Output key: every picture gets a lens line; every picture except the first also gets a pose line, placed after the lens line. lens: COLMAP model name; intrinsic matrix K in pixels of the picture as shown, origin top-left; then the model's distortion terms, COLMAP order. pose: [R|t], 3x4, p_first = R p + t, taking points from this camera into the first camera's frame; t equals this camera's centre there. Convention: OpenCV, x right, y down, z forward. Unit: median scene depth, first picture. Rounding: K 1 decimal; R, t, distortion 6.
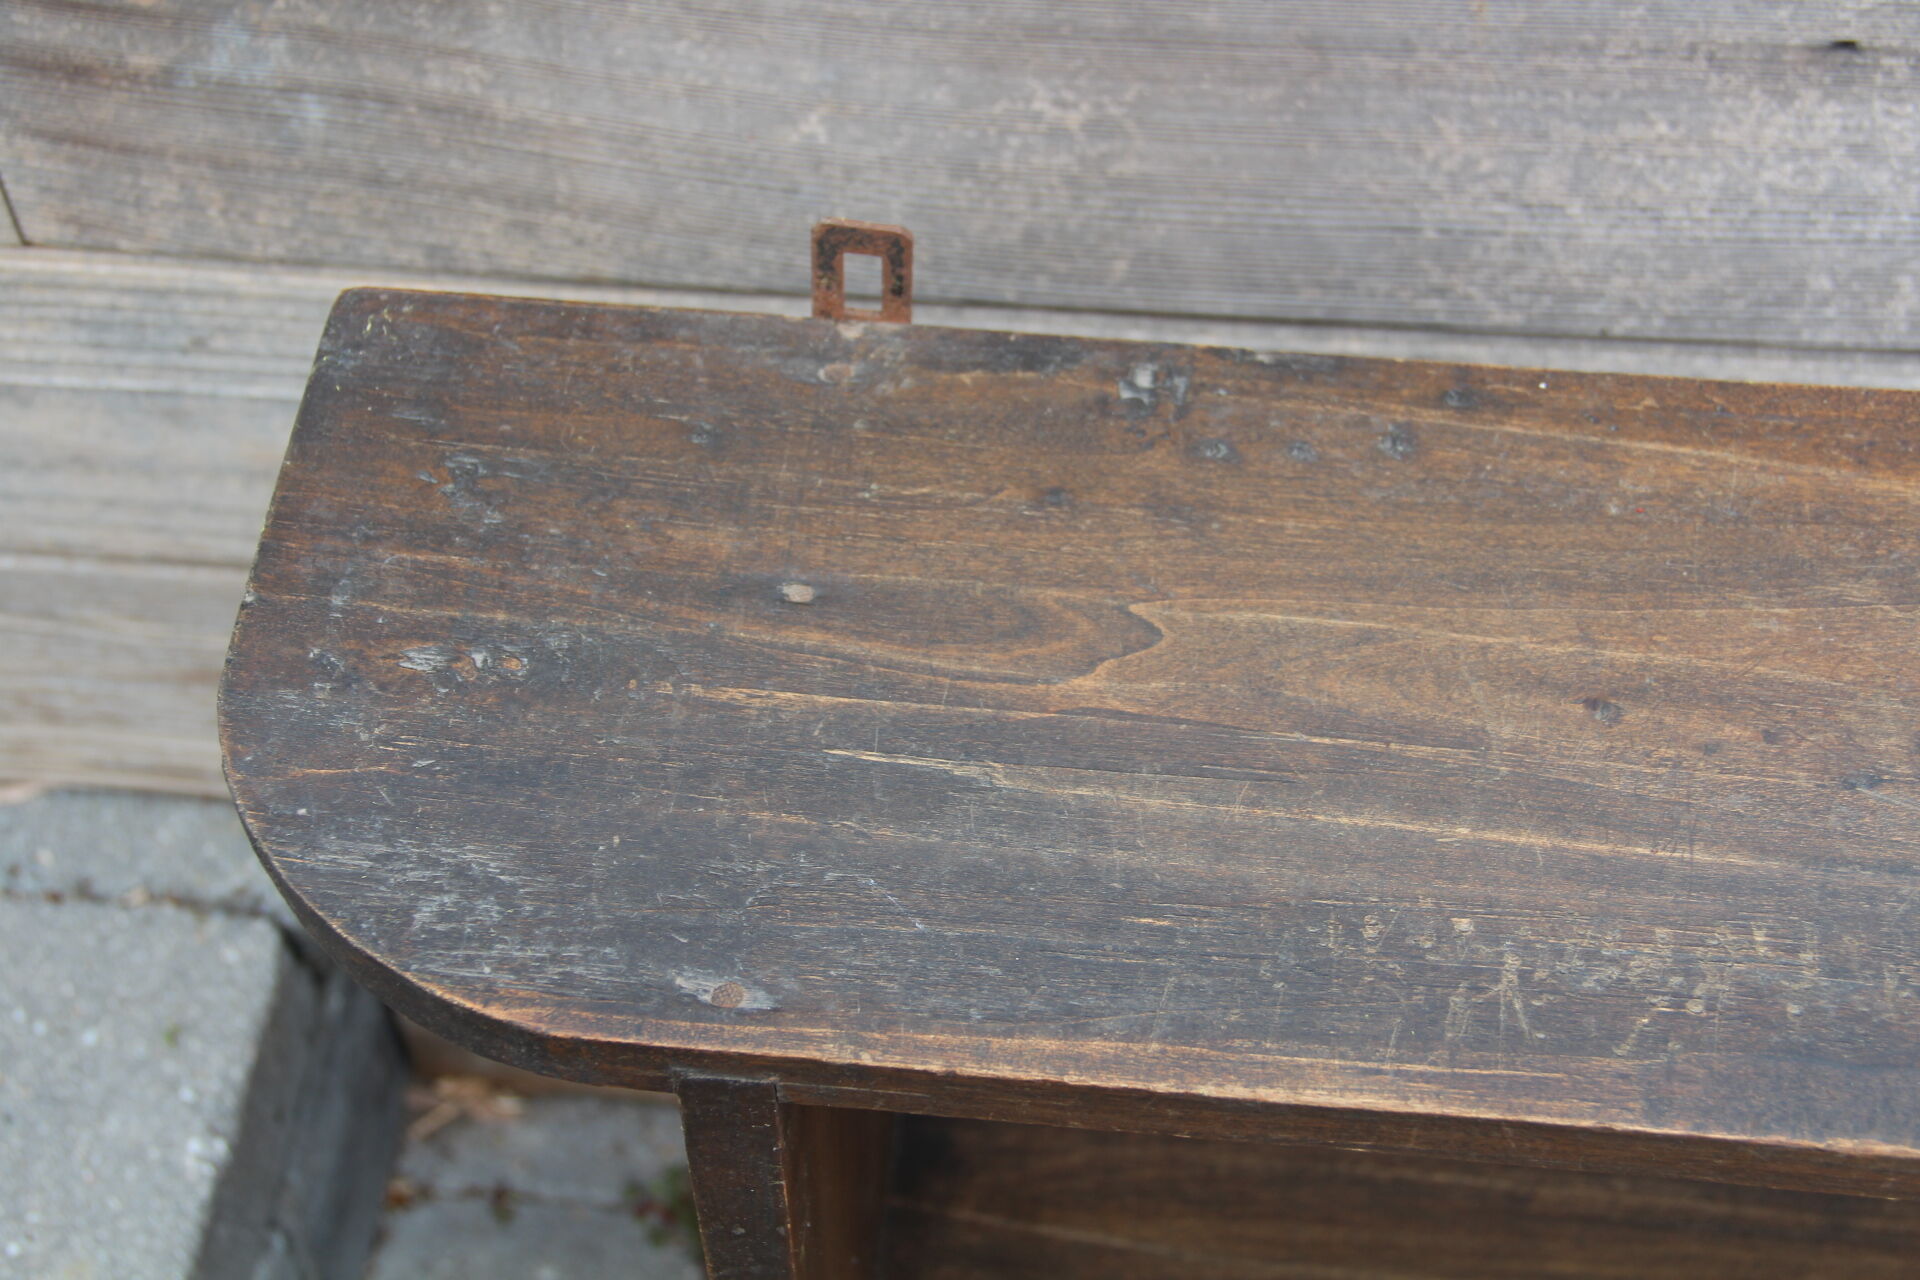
lens RADIAL K [[2699.2, 0, 960.0], [0, 2699.2, 640.0], [0, 0, 1]] dist [0.068148, 0.107939]
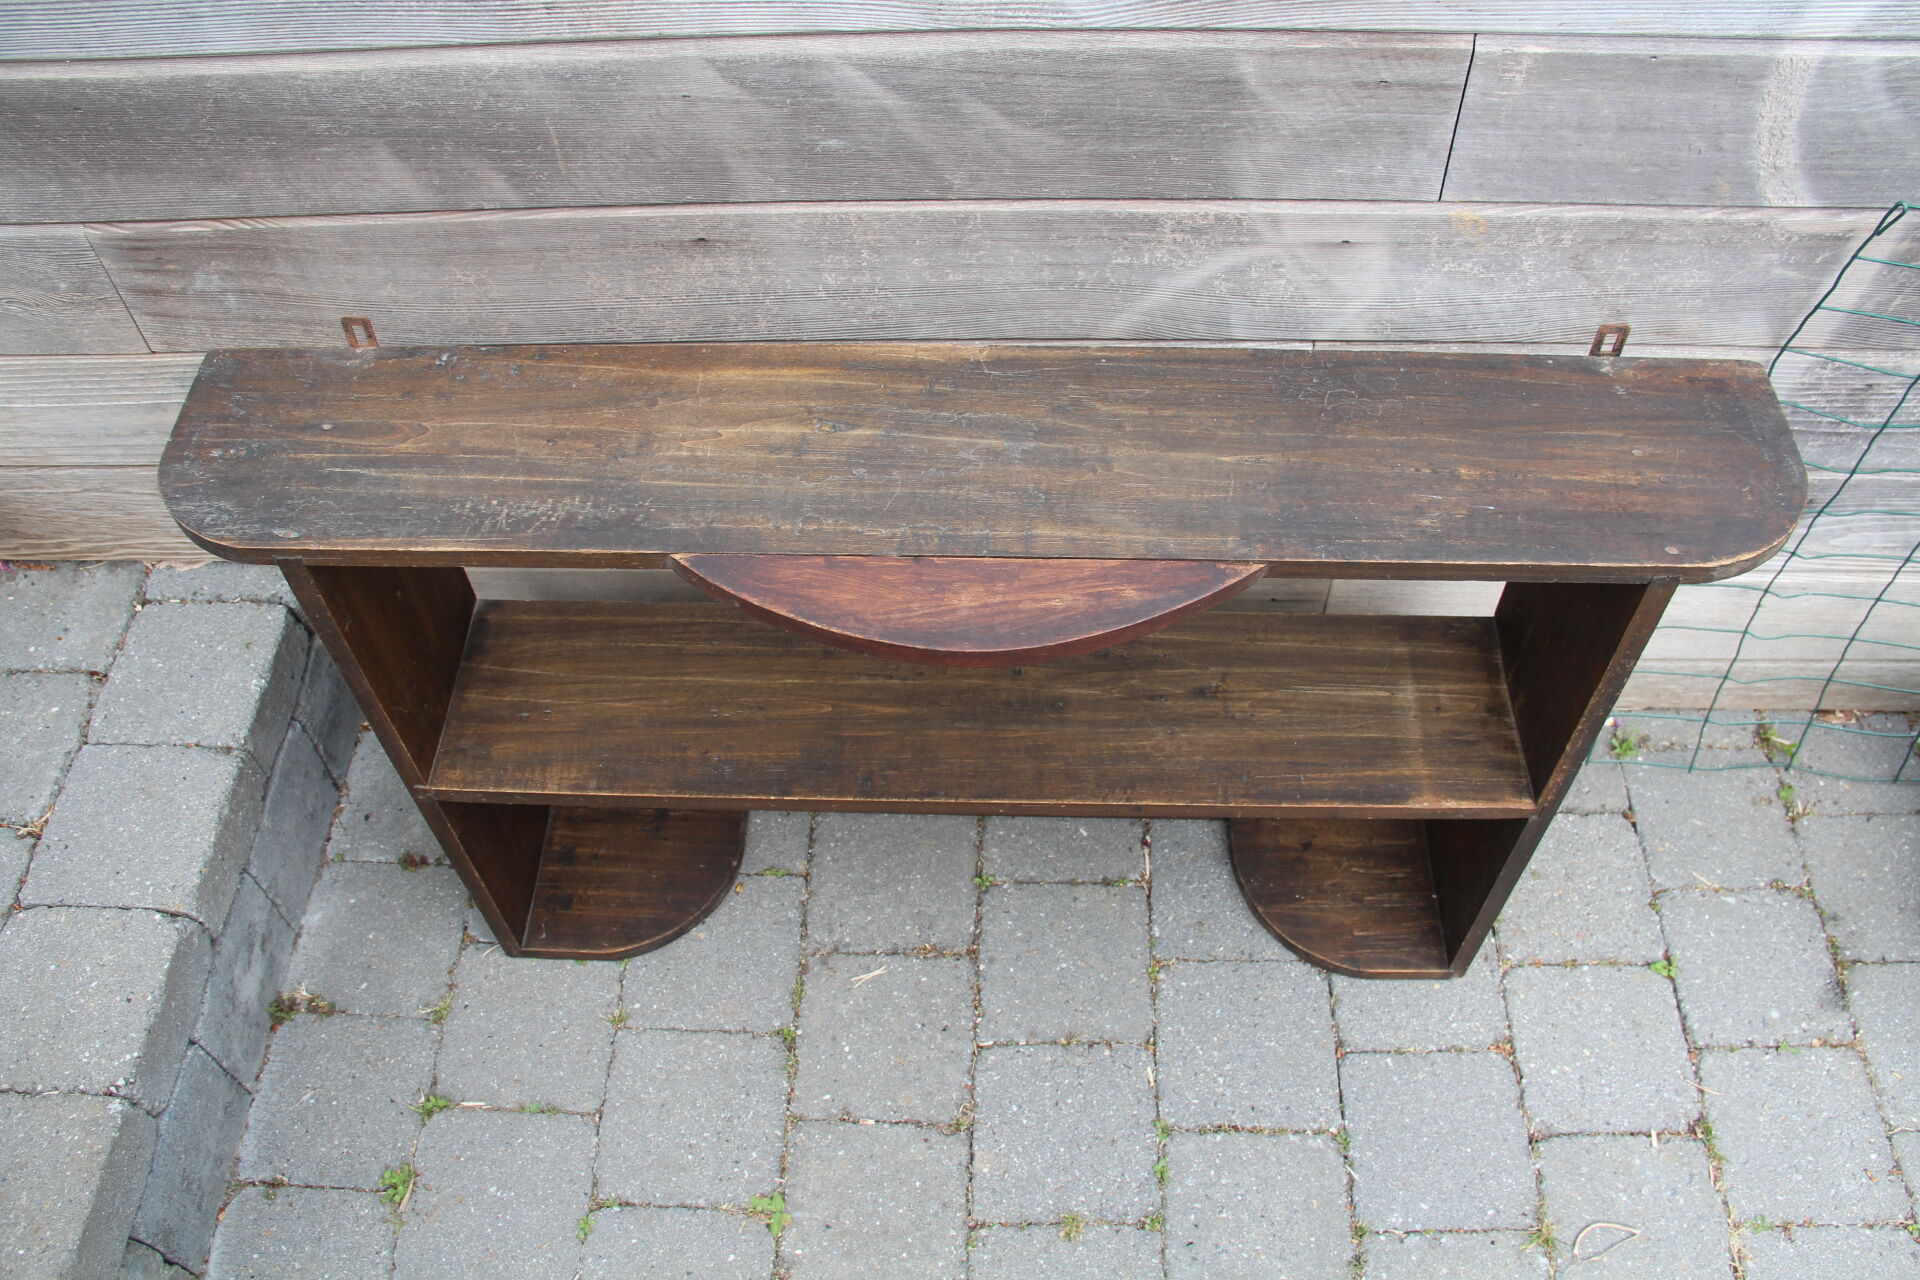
lens RADIAL K [[1598.5, 0, 960.0], [0, 1598.5, 640.0], [0, 0, 1]] dist [-0.153277, 0.105323]
pose [[0.998163, -0.060246, 0.006421, 0.689736], [0.060069, 0.997885, 0.024856, 0.243398], [-0.007905, -0.024425, 0.999670, -0.930876]]
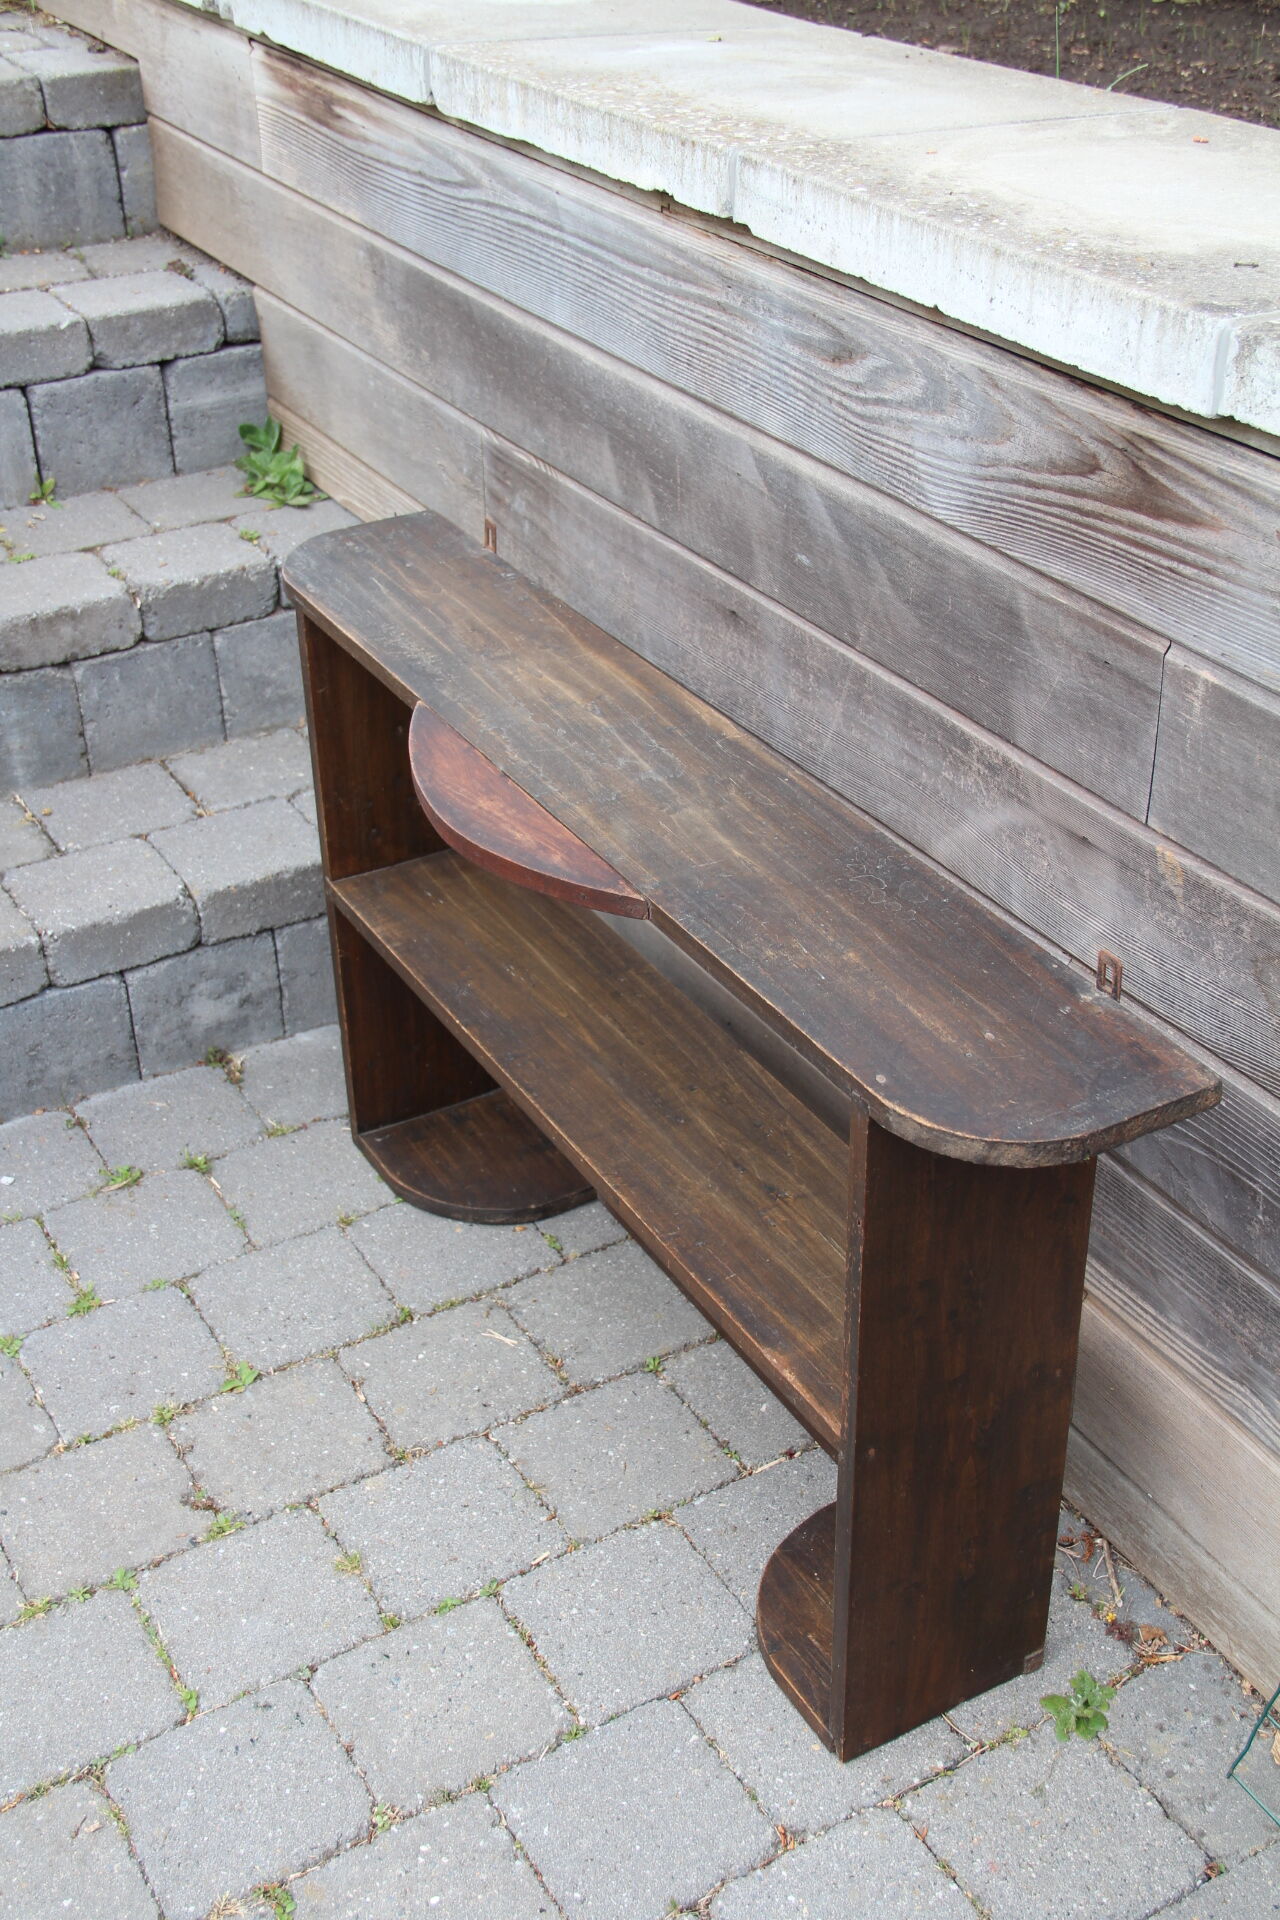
lens RADIAL K [[2333.1, 0, 640.0], [0, 2333.1, 960.0], [0, 0, 1]] dist [0.078531, 0.066678]
pose [[0.569336, 0.420711, -0.706299, 3.229642], [-0.633451, 0.772120, -0.050698, 0.440798], [0.524019, 0.476270, 0.706096, -1.188666]]
